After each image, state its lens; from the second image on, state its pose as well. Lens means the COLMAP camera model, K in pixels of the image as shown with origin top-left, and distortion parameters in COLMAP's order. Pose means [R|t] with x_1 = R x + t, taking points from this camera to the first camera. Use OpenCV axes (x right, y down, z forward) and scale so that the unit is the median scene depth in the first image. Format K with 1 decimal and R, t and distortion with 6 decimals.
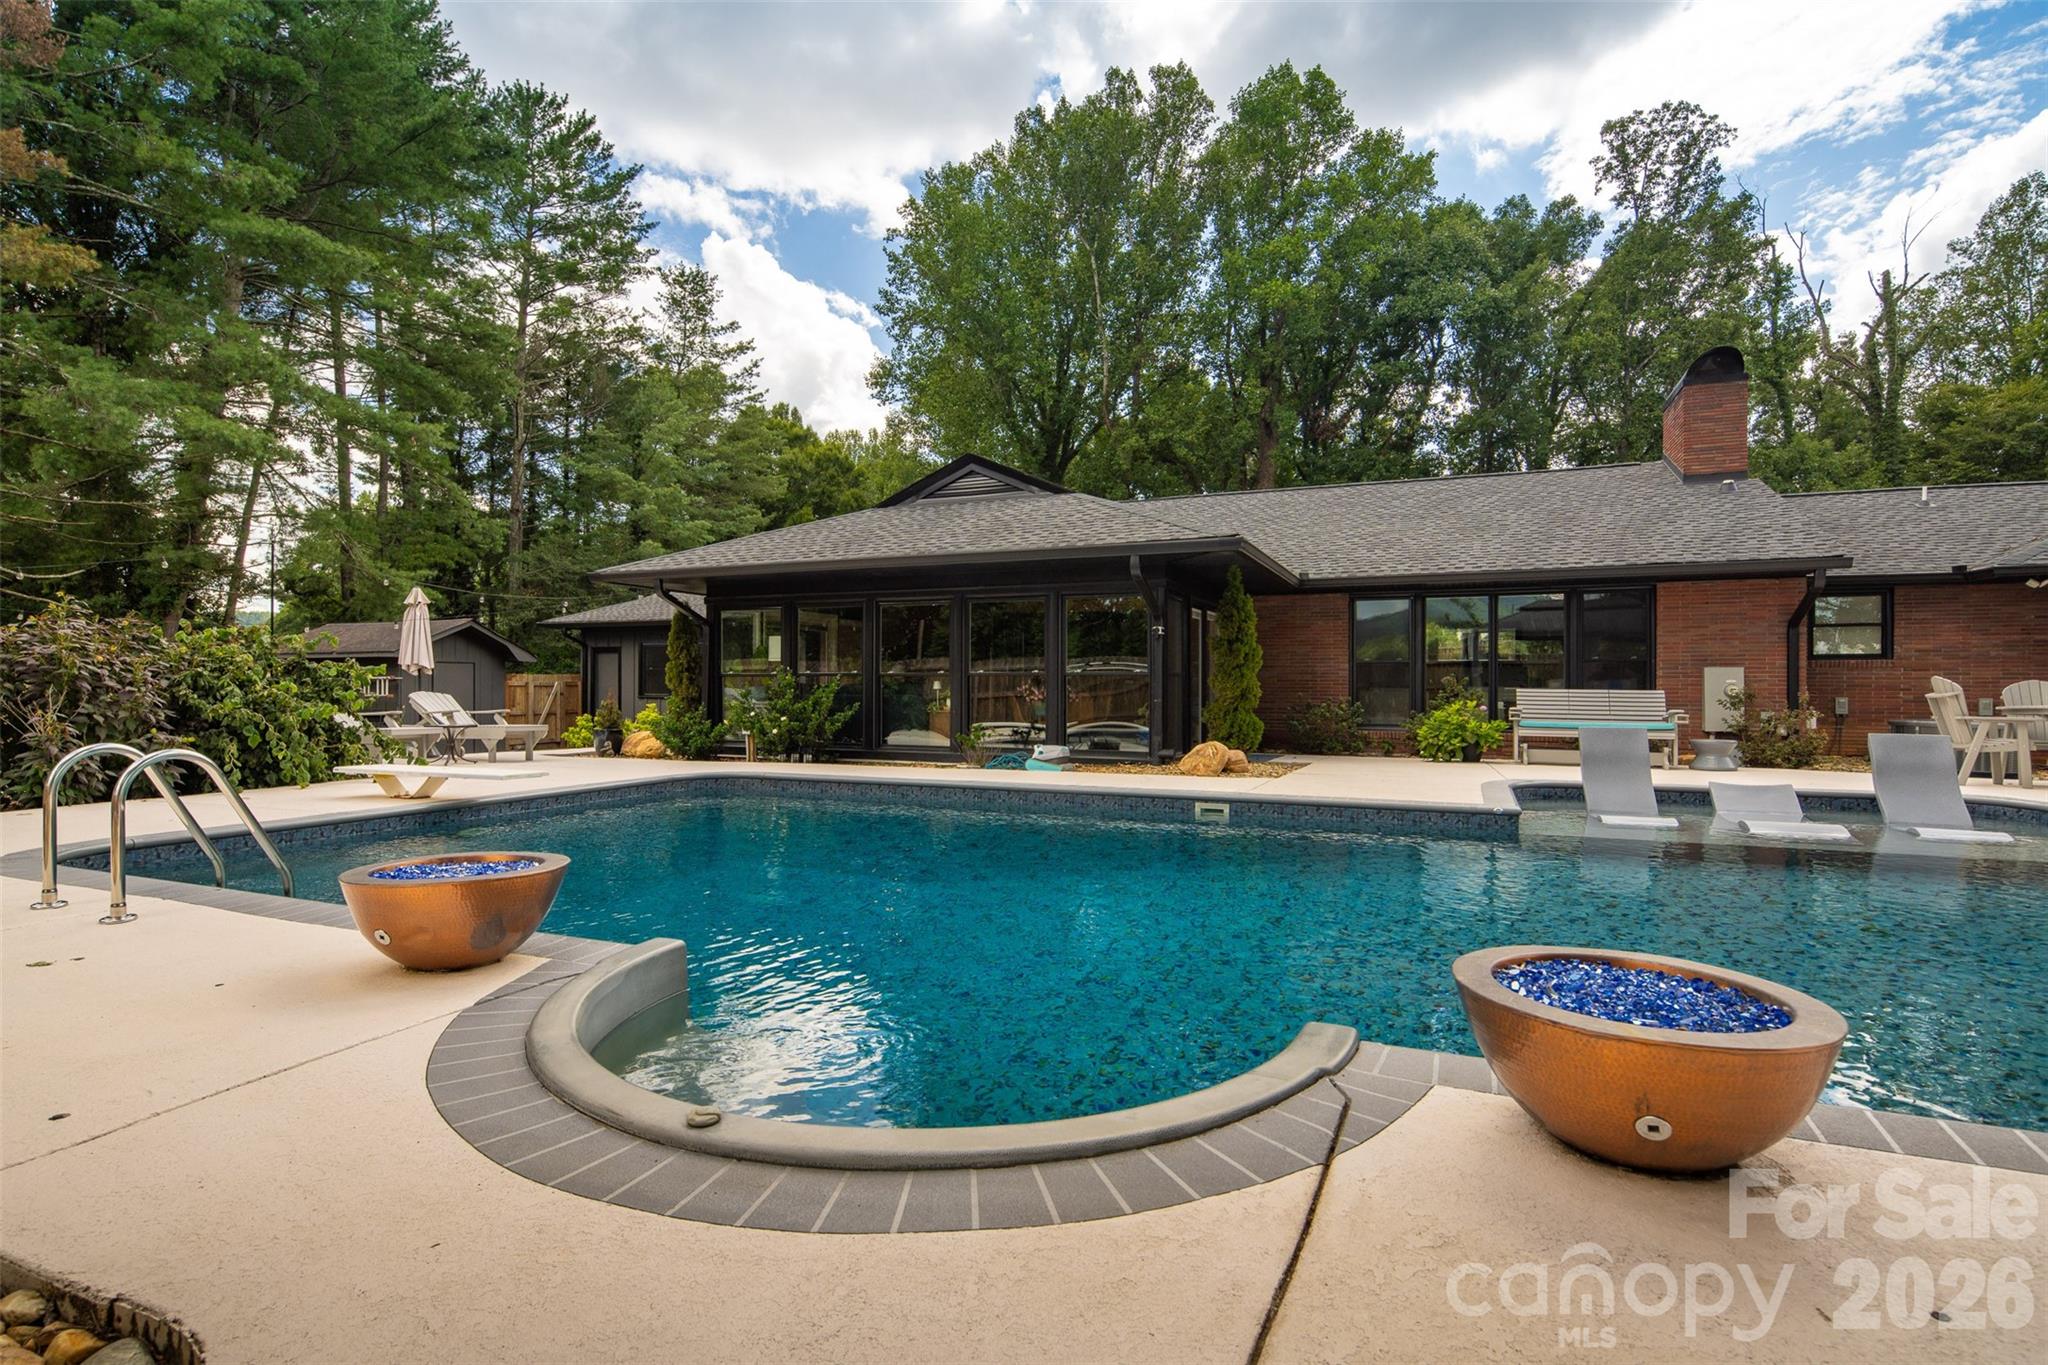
lens RADIAL K [[1012.2, 0, 1024.0], [0, 1012.2, 682.5], [0, 0, 1]] dist [0.021346, -0.018782]
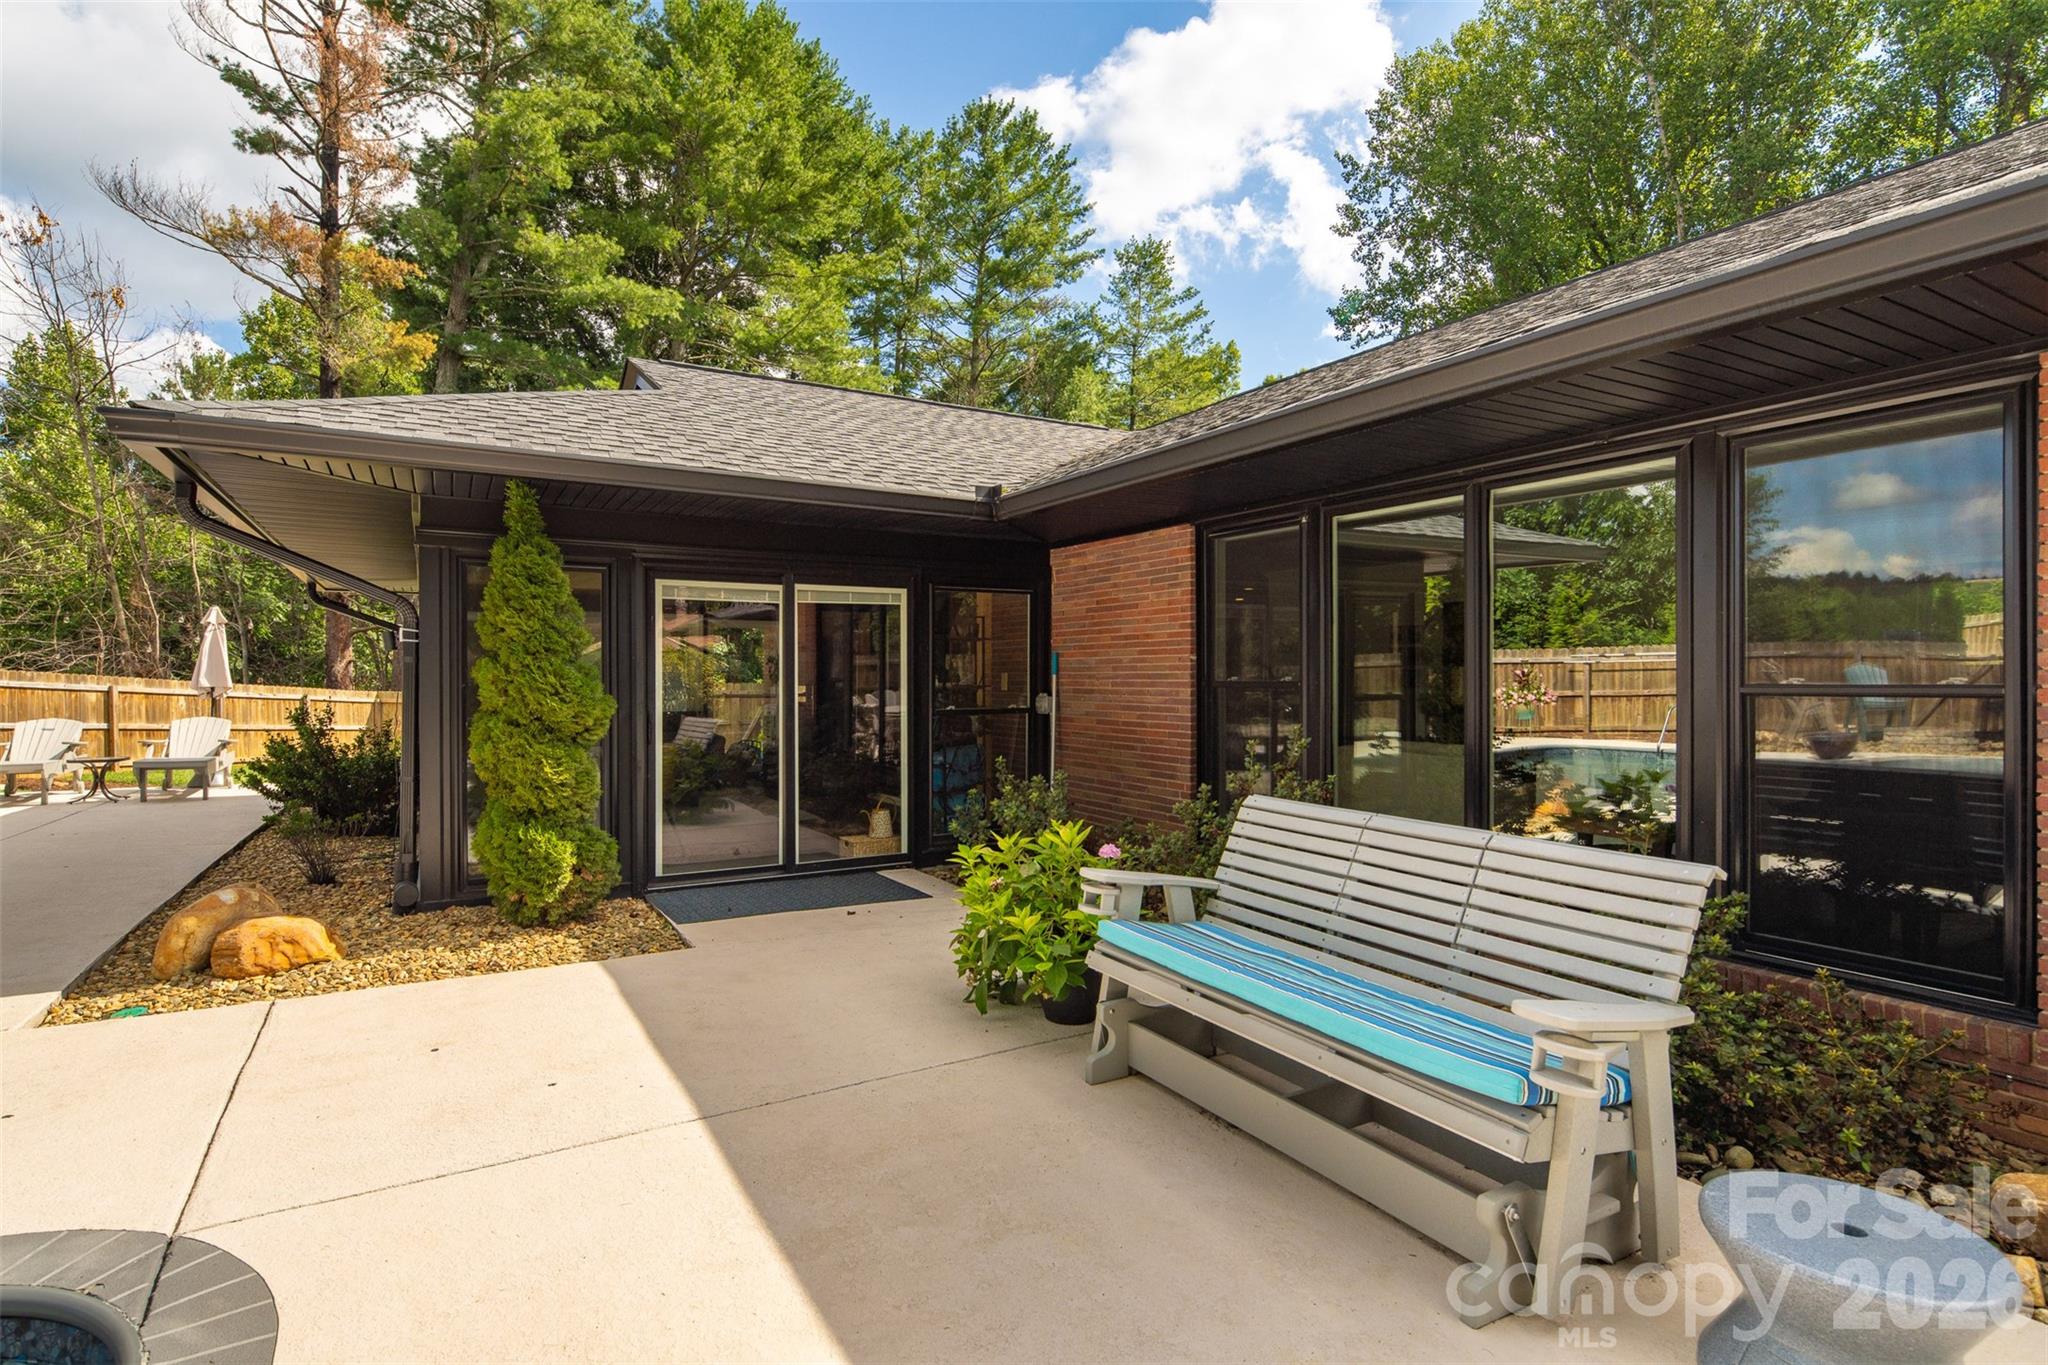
lens RADIAL K [[1012.2, 0, 1024.0], [0, 1012.2, 682.5], [0, 0, 1]] dist [0.021346, -0.018782]
pose [[0.803228, 0.005112, -0.595649, 0.145106], [-0.001647, 0.999978, 0.006361, -0.007419], [0.595669, -0.004128, 0.803220, 0.187081]]
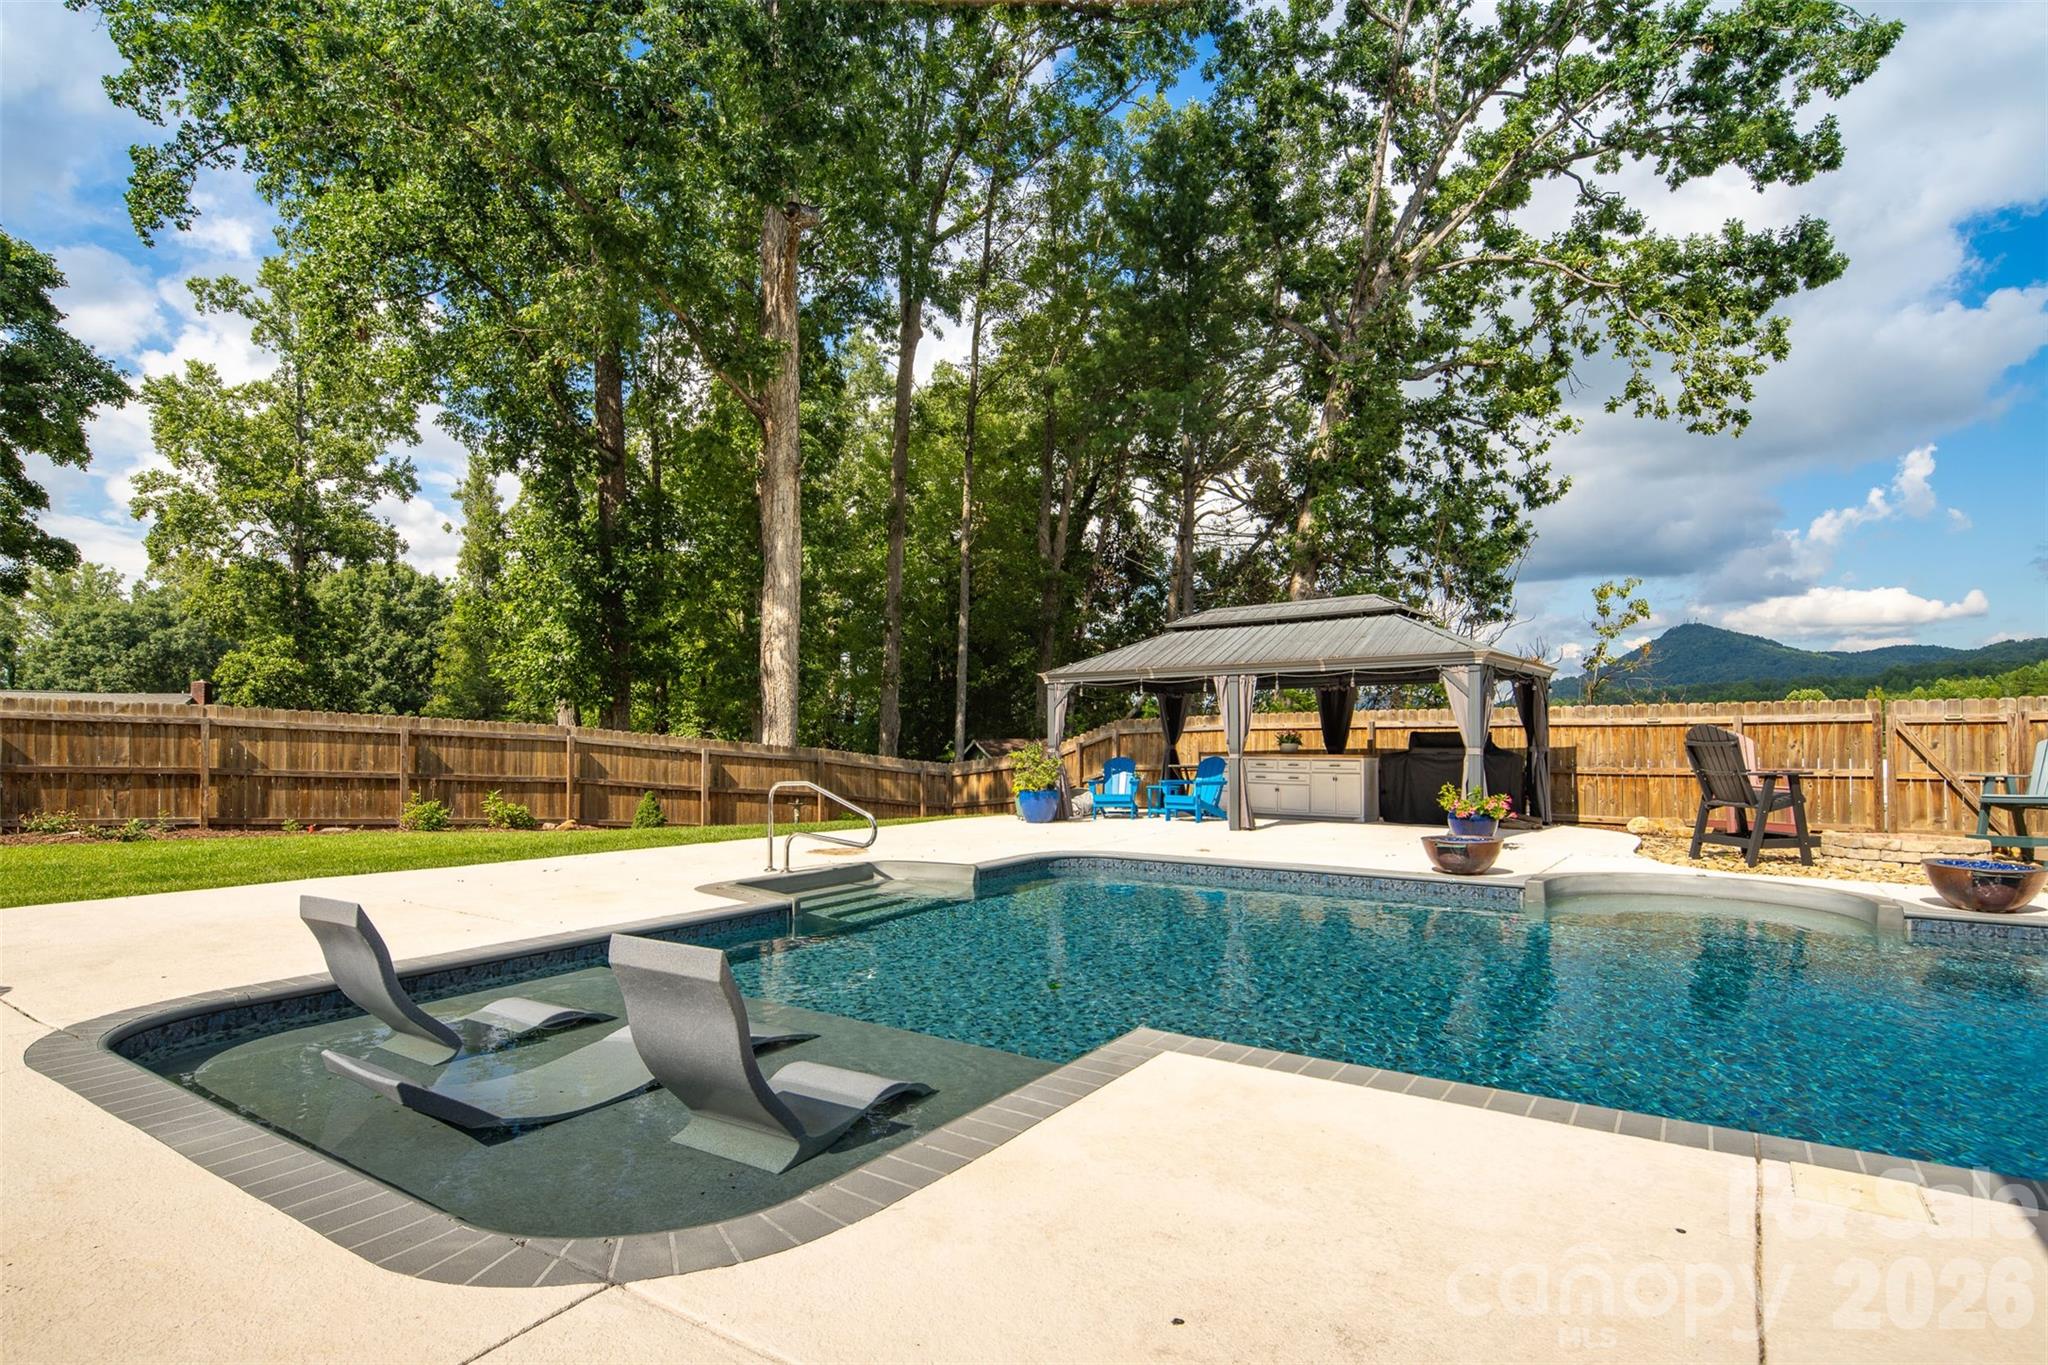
lens RADIAL K [[1028.5, 0, 1021.8], [0, 1028.5, 736.4], [0, 0, 1]] dist [0.002159, 0.000177]
pose [[-0.984910, 0.007542, 0.172903, 0.063991], [0.007865, 0.999968, 0.001186, -0.006602], [-0.172889, 0.002528, -0.984938, 0.241107]]
